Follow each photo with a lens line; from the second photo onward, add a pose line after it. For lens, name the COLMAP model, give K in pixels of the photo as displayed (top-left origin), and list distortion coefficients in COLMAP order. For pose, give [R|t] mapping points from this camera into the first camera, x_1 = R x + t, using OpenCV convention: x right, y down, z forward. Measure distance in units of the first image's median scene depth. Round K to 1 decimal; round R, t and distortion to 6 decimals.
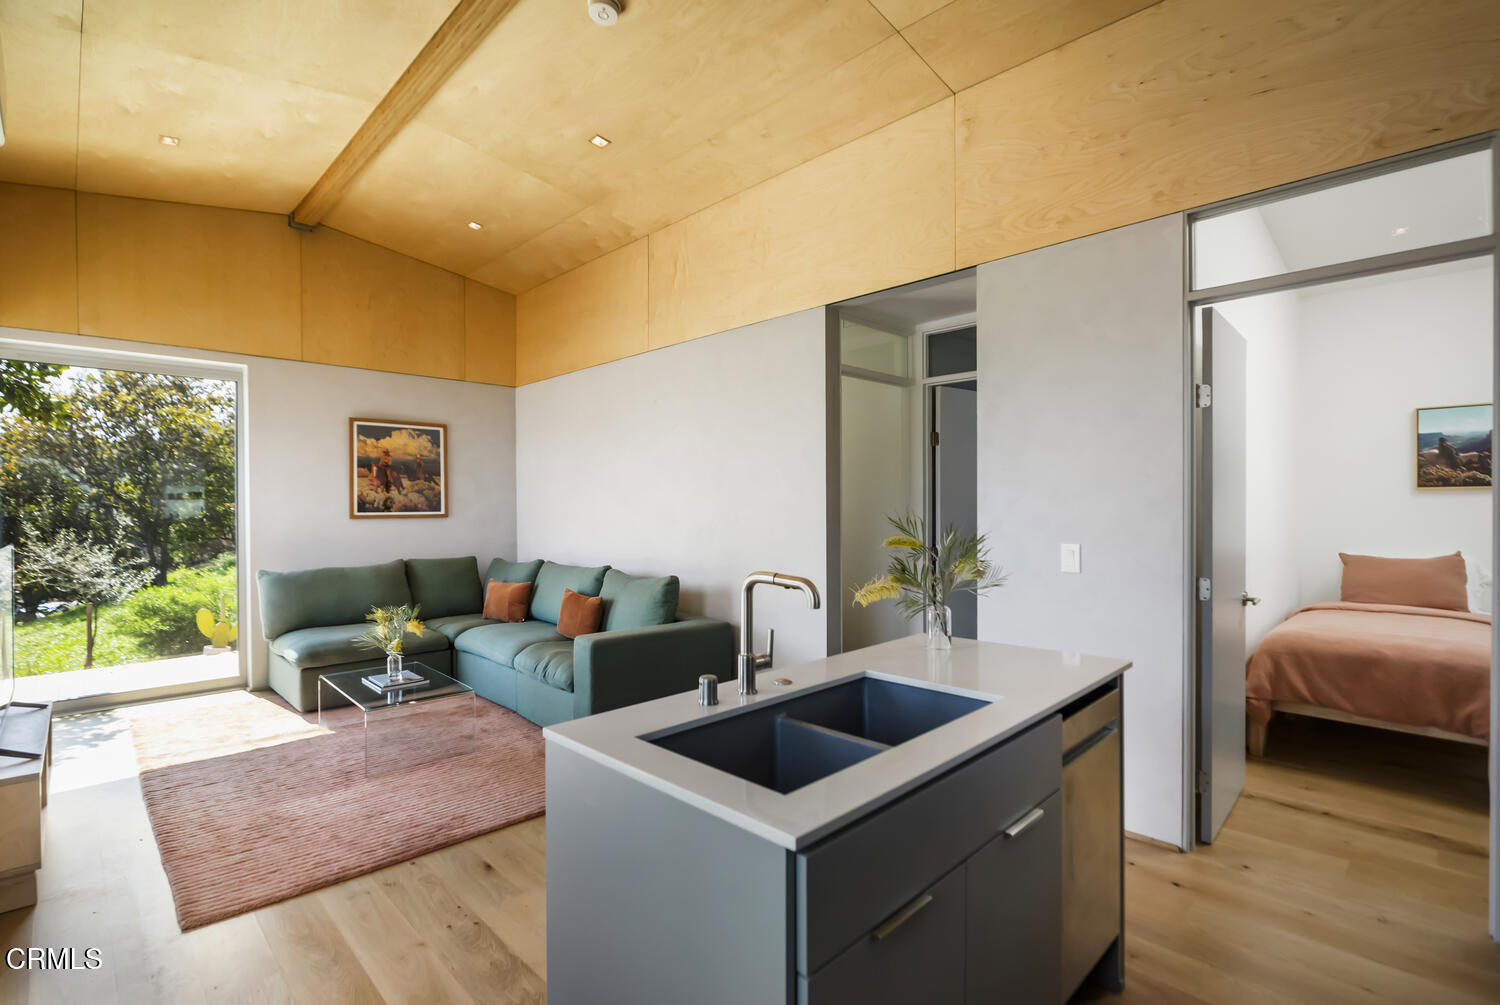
lens RADIAL K [[692.2, 0, 747.4], [0, 692.2, 509.5], [0, 0, 1]] dist [-0.011143, -0.000440]
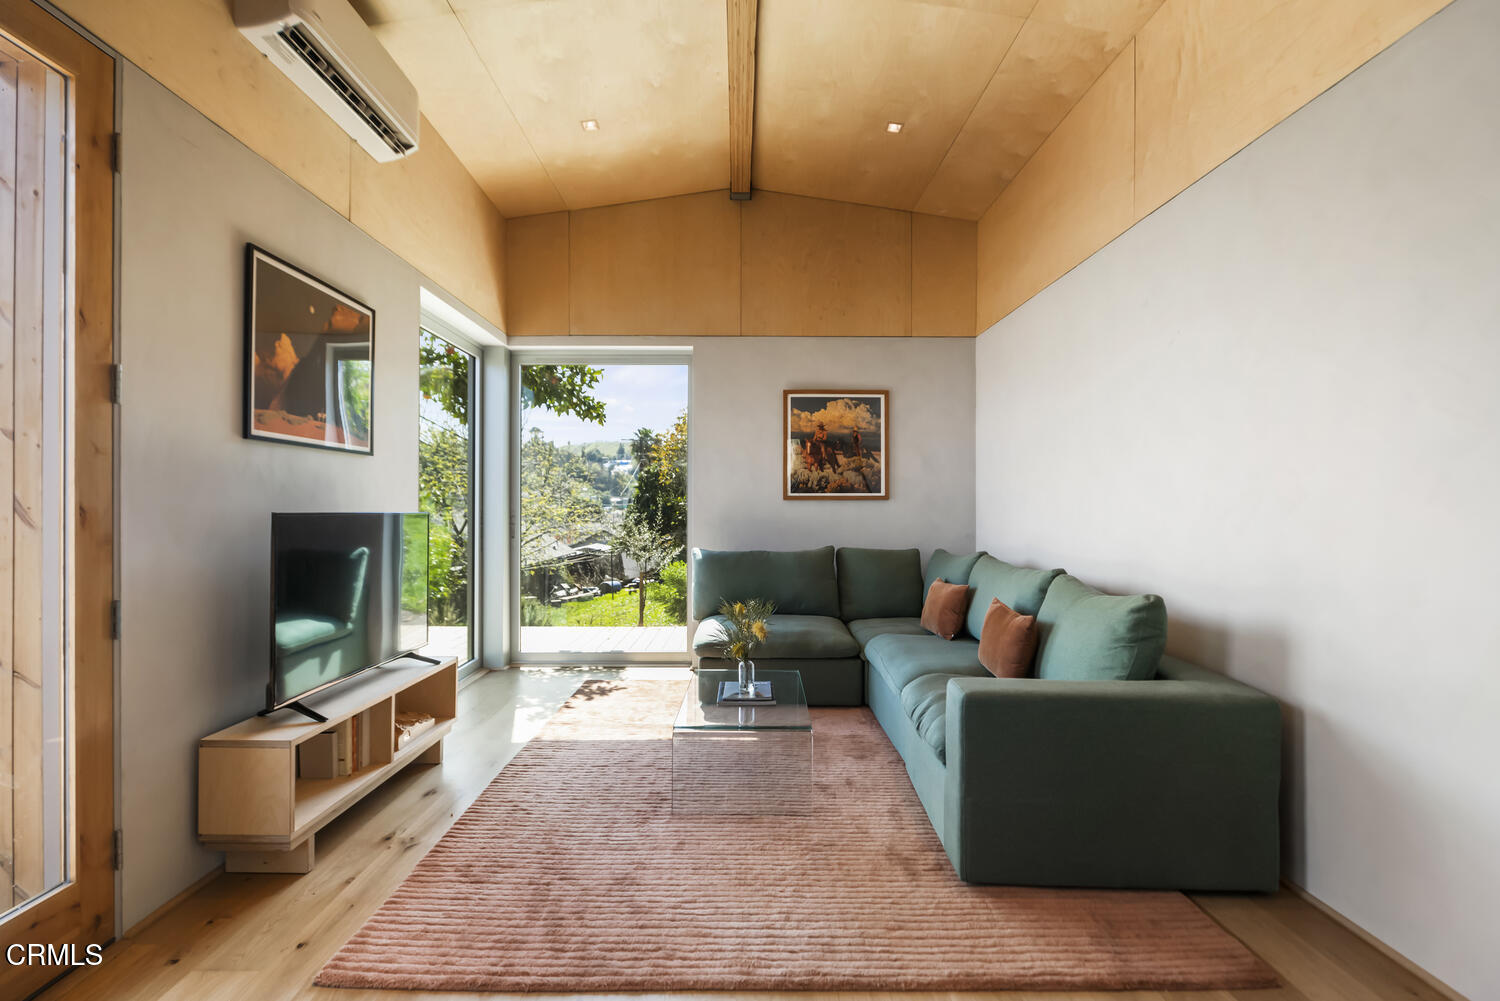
lens RADIAL K [[692.2, 0, 747.4], [0, 692.2, 507.5], [0, 0, 1]] dist [-0.011143, -0.000440]
pose [[0.717033, 0.006856, -0.697005, 0.035269], [-0.006336, 0.999974, 0.003318, 0.020787], [0.697010, 0.002037, 0.717058, 0.298777]]
